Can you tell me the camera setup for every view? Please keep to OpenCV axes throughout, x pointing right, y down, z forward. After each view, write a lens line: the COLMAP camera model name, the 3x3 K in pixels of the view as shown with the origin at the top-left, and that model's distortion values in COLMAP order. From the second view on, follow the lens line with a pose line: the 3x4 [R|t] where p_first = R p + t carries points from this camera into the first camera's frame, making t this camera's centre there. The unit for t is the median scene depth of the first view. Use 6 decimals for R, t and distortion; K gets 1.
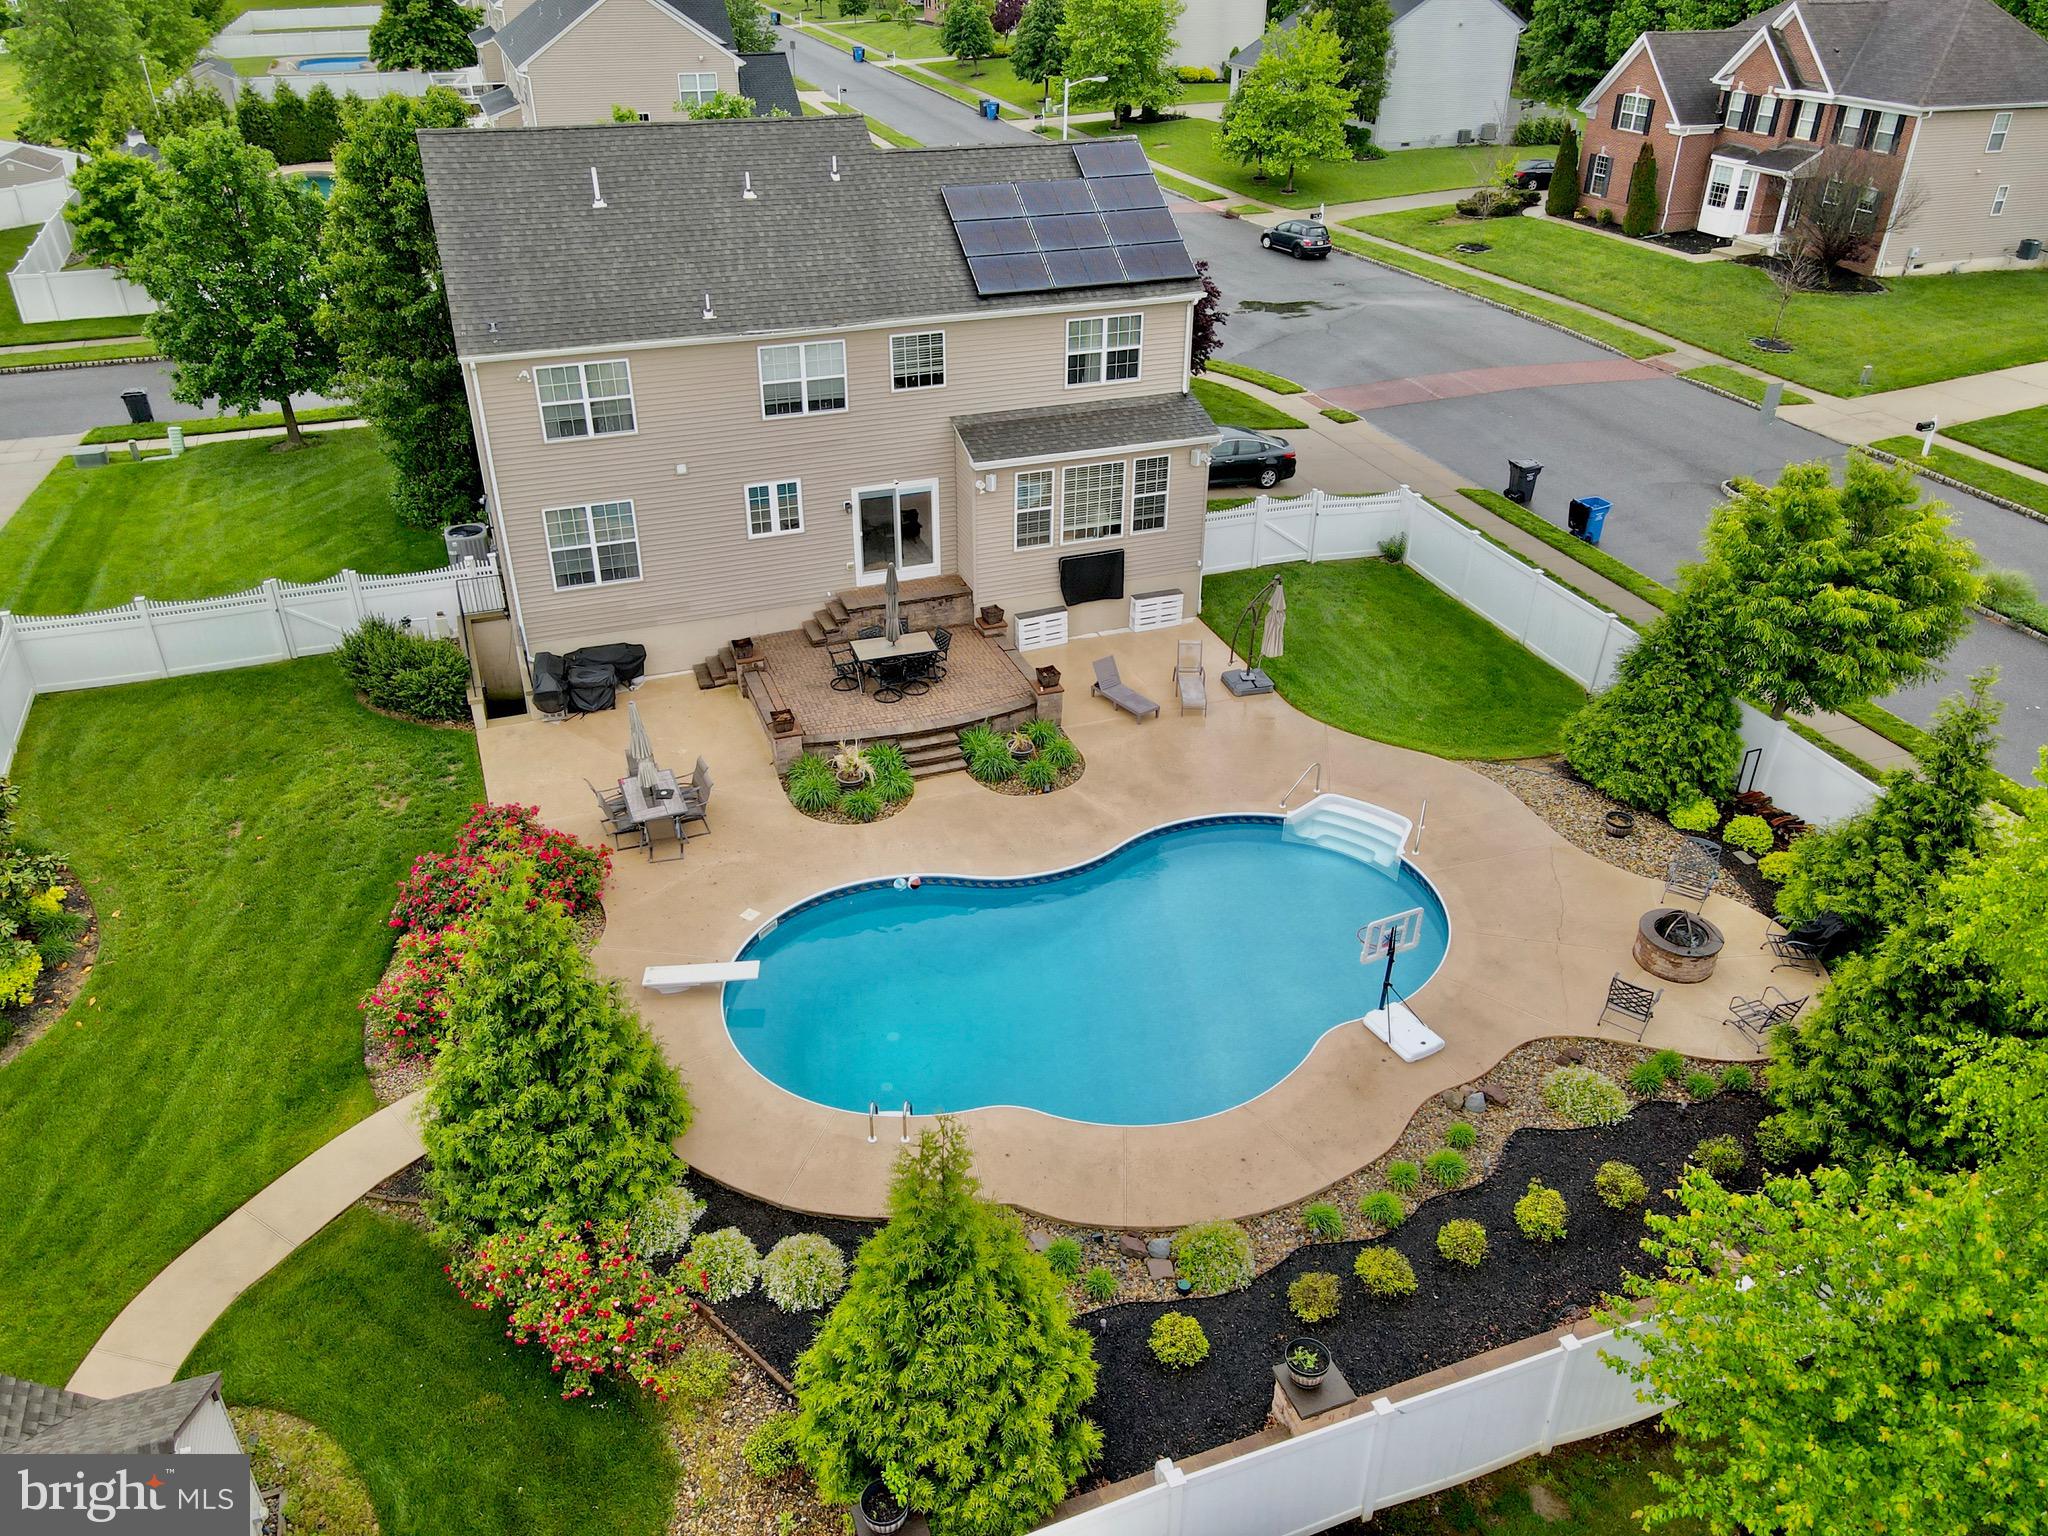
lens RADIAL K [[1503.2, 0, 1016.1], [0, 1503.2, 770.6], [0, 0, 1]] dist [-0.015735, 0.070763]
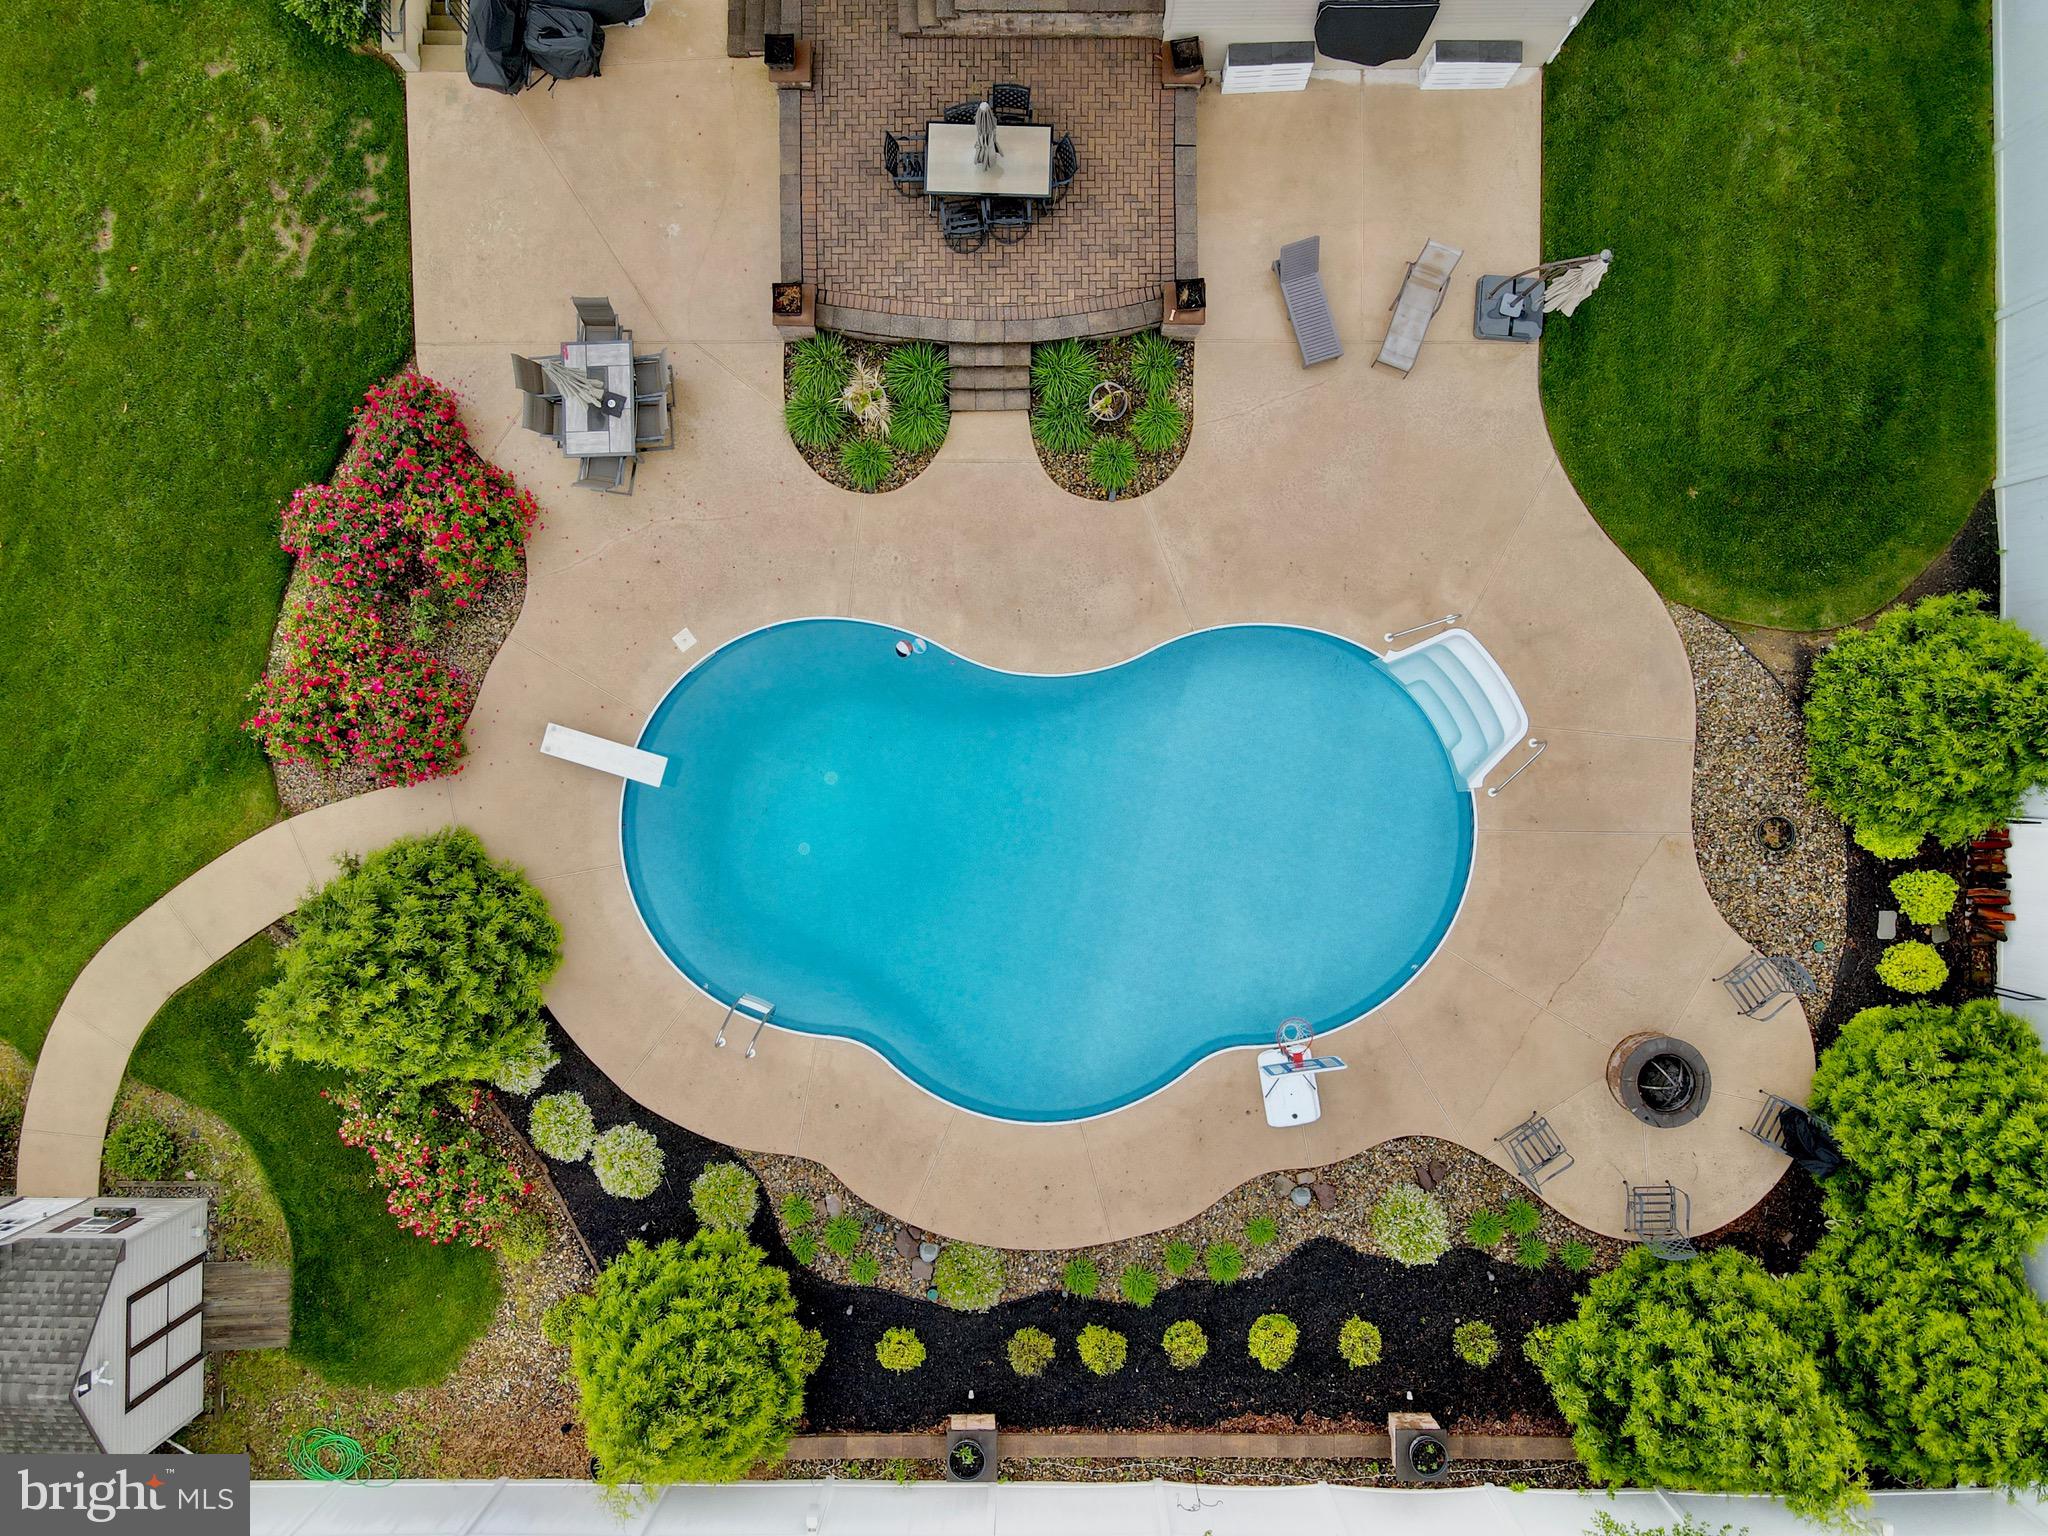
lens RADIAL K [[1503.0, 0, 1017.5], [0, 1503.0, 768.2], [0, 0, 1]] dist [-0.003655, 0.034908]
pose [[0.939226, 0.343170, -0.009384, 0.028813], [-0.170089, 0.488916, 0.855588, -0.538787], [0.298200, -0.801995, 0.517572, 0.473530]]
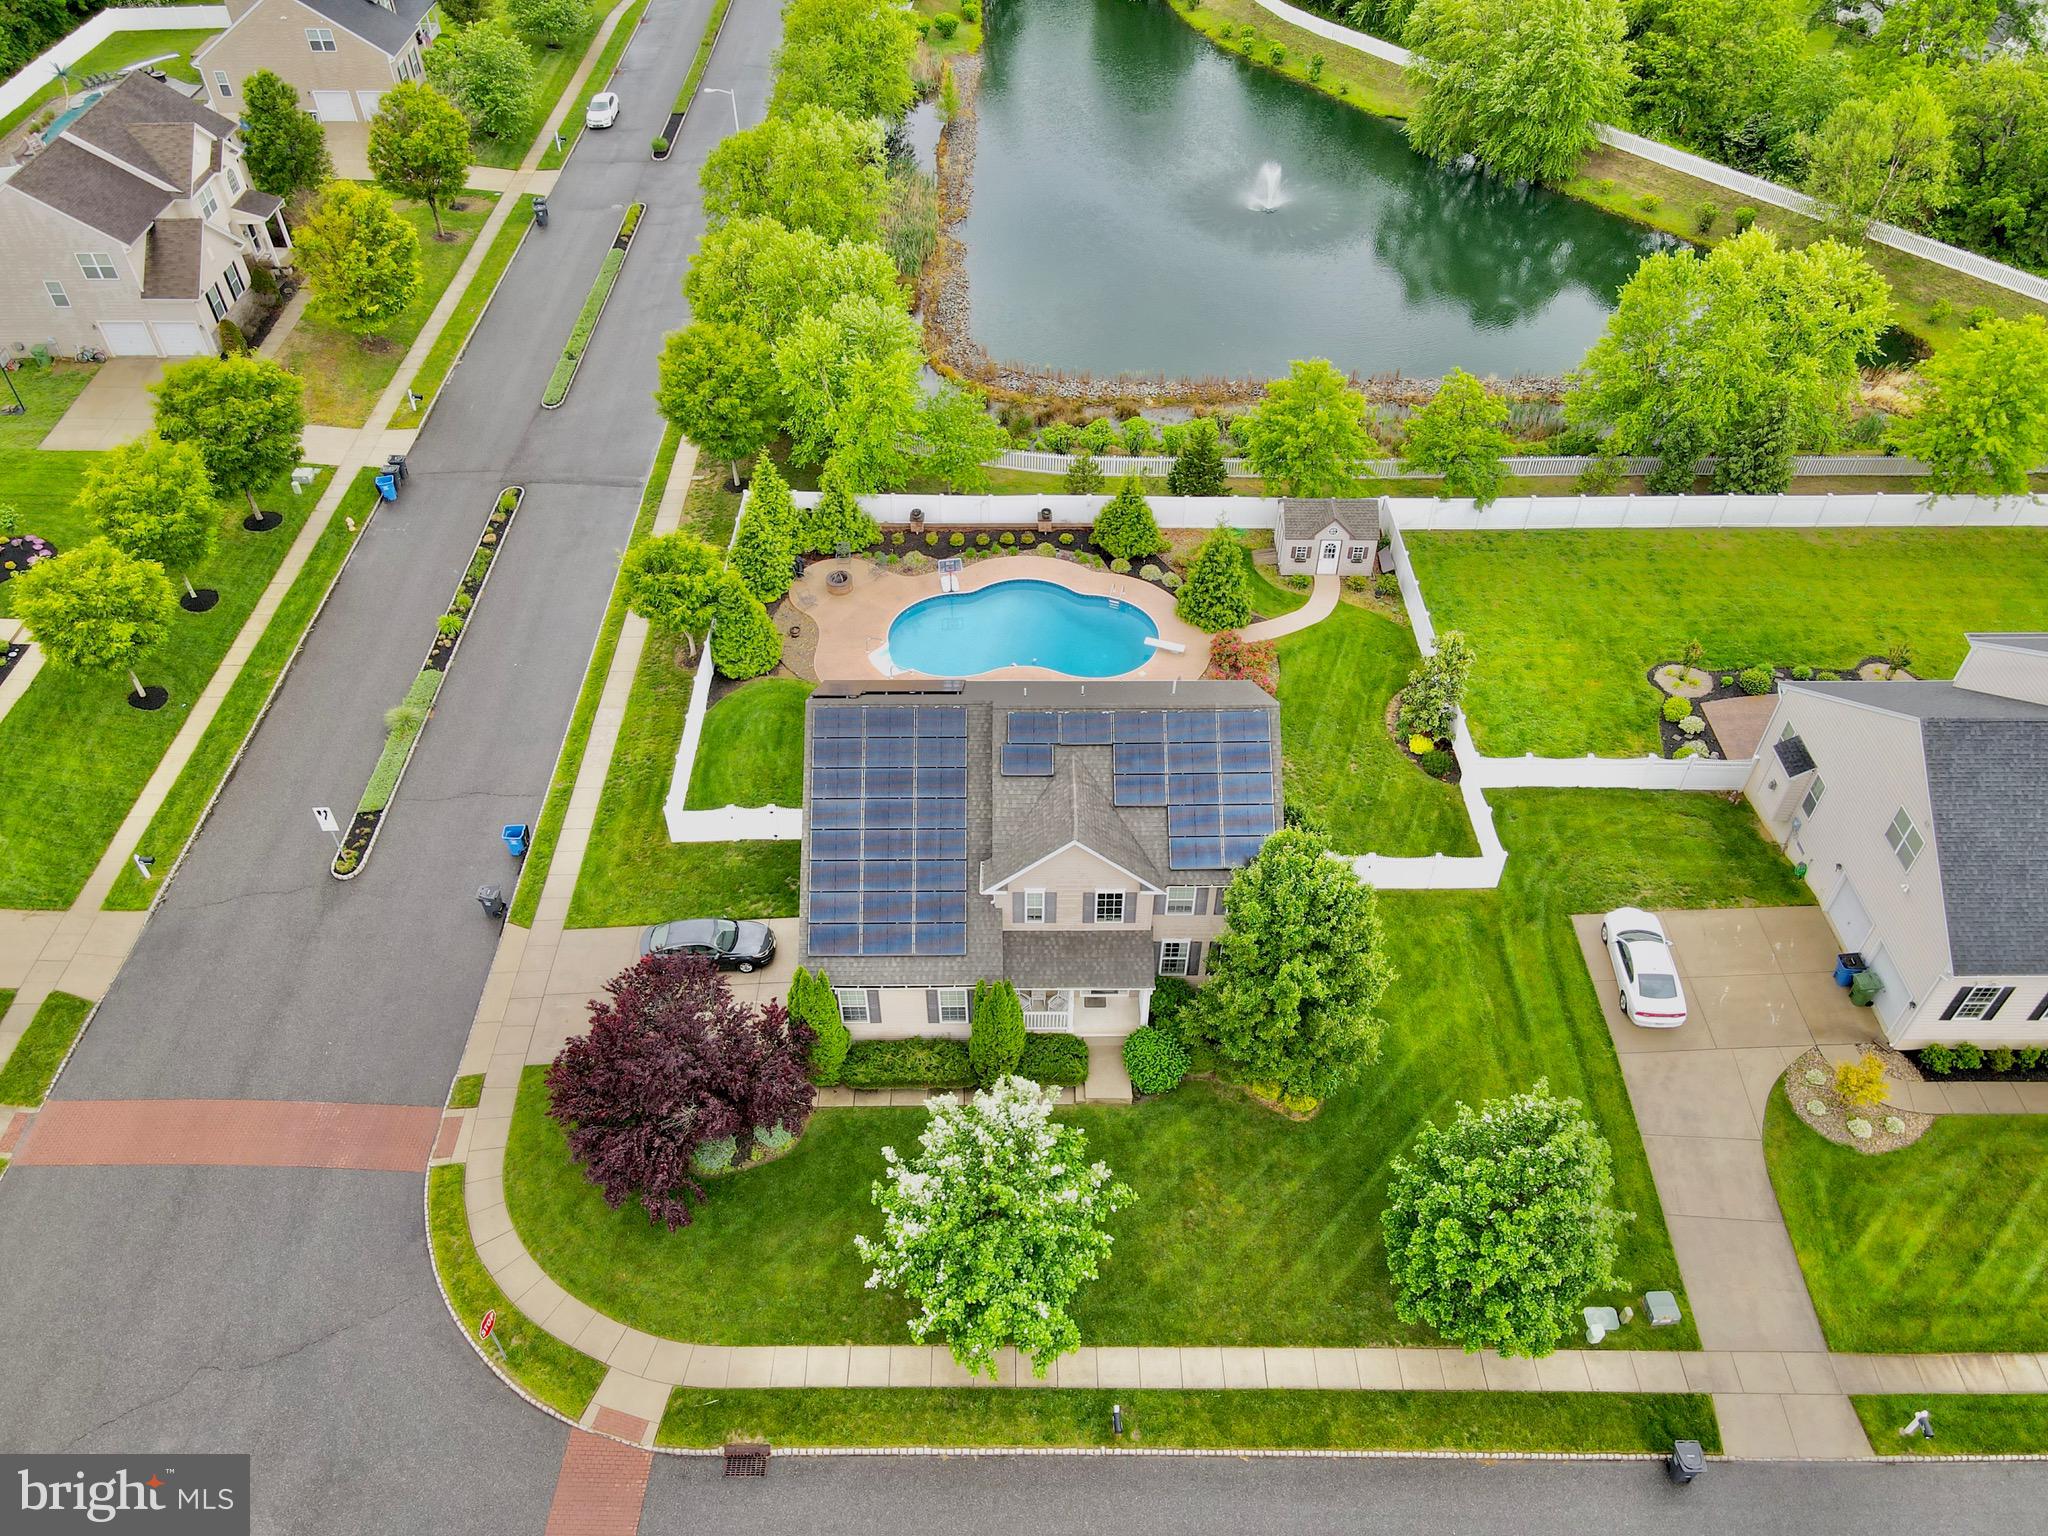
lens RADIAL K [[1503.2, 0, 1016.1], [0, 1503.2, 770.6], [0, 0, 1]] dist [-0.015735, 0.070763]
pose [[-0.938018, -0.241551, 0.248547, -0.561899], [0.176546, 0.284107, 0.942398, -2.004387], [-0.298251, 0.927866, -0.223853, 1.537811]]
